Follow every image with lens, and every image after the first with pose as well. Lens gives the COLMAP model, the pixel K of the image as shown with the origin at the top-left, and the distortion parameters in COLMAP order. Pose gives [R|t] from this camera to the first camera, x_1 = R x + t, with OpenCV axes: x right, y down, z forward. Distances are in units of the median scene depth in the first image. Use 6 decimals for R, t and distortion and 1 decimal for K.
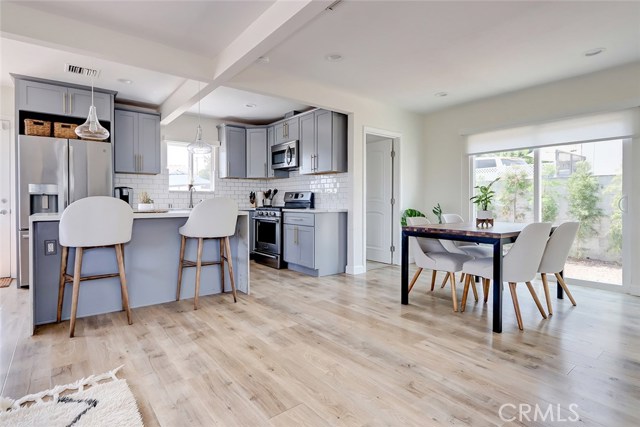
lens RADIAL K [[331.2, 0, 319.9], [0, 331.2, 205.3], [0, 0, 1]] dist [-0.003661, 0.001616]
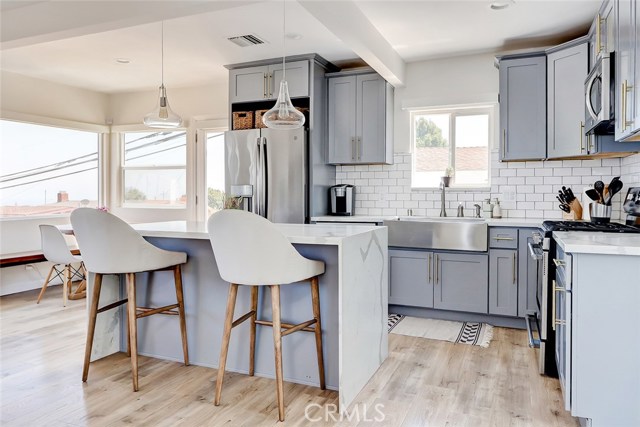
lens RADIAL K [[459.4, 0, 315.6], [0, 459.4, 199.0], [0, 0, 1]] dist [0.004321, -0.002583]
pose [[0.478554, 0.007760, -0.878024, 0.281154], [-0.012287, 0.999922, 0.002141, -0.030050], [0.877972, 0.009764, 0.478612, 0.545372]]
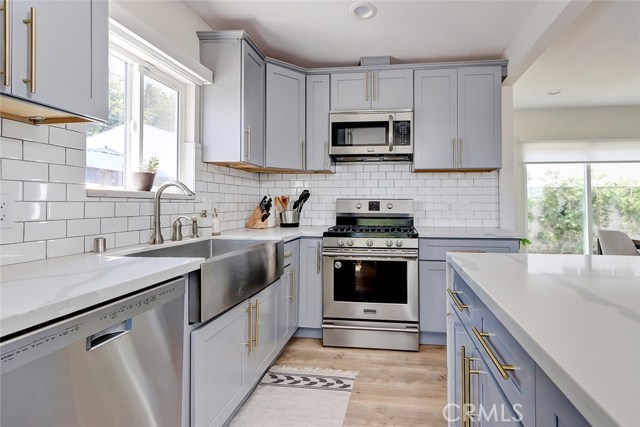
lens RADIAL K [[299.3, 0, 355.1], [0, 299.3, 199.9], [0, 0, 1]] dist [0.000387, -0.002482]
pose [[0.708512, 0.008555, 0.705647, -0.593419], [0.008751, 0.999743, -0.020907, -0.036905], [-0.705644, 0.020988, 0.708255, 0.846174]]
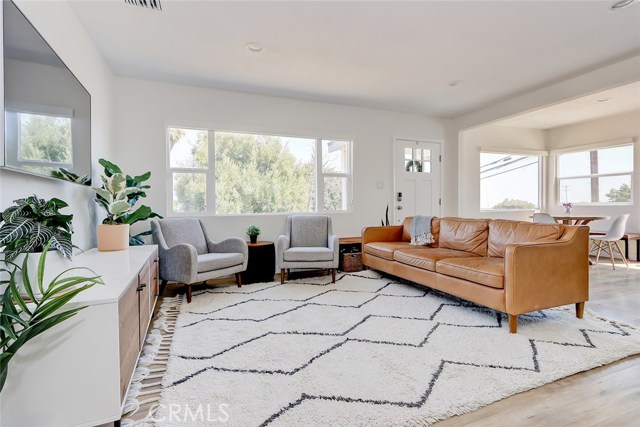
lens RADIAL K [[299.3, 0, 318.4], [0, 299.3, 207.8], [0, 0, 1]] dist [0.000387, -0.002482]
pose [[-0.302457, 0.003980, -0.953155, 0.357388], [-0.005885, 0.999964, 0.006043, 0.017228], [0.953145, 0.007438, -0.302423, 0.044677]]
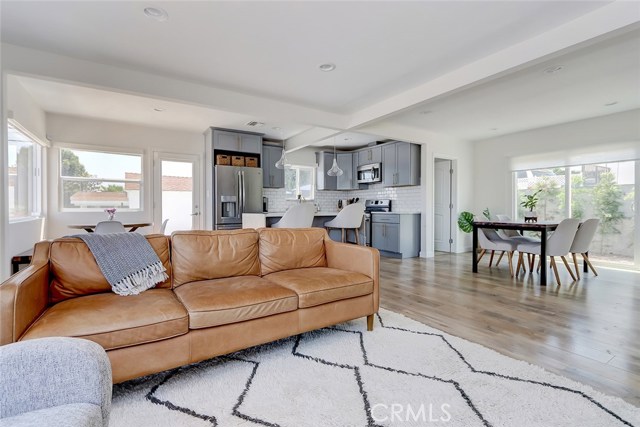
lens RADIAL K [[299.3, 0, 313.4], [0, 299.3, 213.3], [0, 0, 1]] dist [0.000387, -0.002482]
pose [[0.993806, -0.000868, -0.111123, -0.249693], [0.001469, 0.999985, 0.005334, 0.011663], [0.111117, -0.005465, 0.993792, -0.344783]]
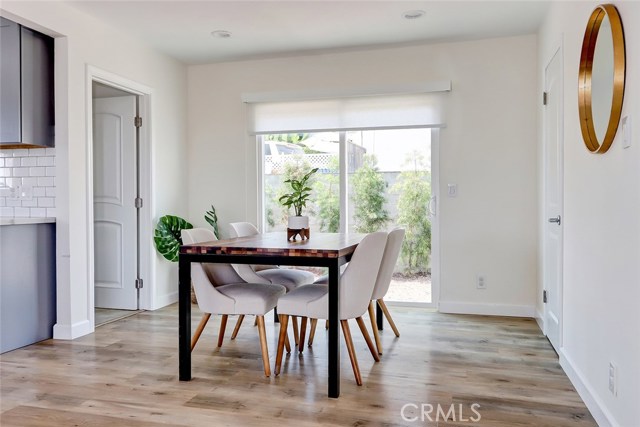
lens RADIAL K [[502.9, 0, 322.9], [0, 502.9, 212.0], [0, 0, 1]] dist [0.005985, -0.002691]
pose [[0.809378, -0.011648, 0.587172, -0.046771], [0.007720, 0.999928, 0.009195, -0.001530], [-0.587237, -0.002909, 0.809410, 0.109322]]
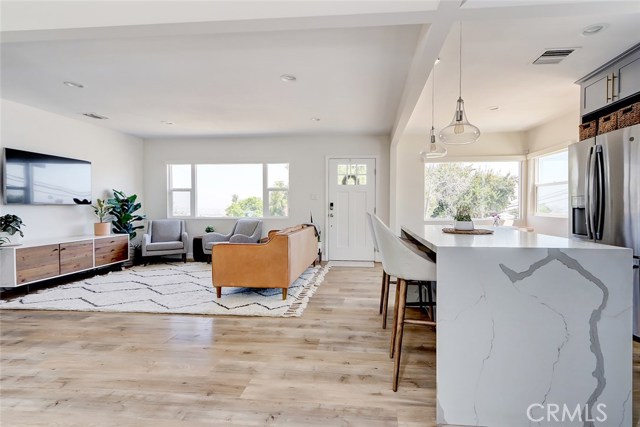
lens RADIAL K [[299.3, 0, 342.8], [0, 299.3, 209.6], [0, 0, 1]] dist [0.000387, -0.002482]
pose [[-0.679382, 0.006908, -0.733752, 0.154974], [-0.012537, 0.999700, 0.021020, -0.033408], [0.733678, 0.023479, -0.679092, 0.984867]]
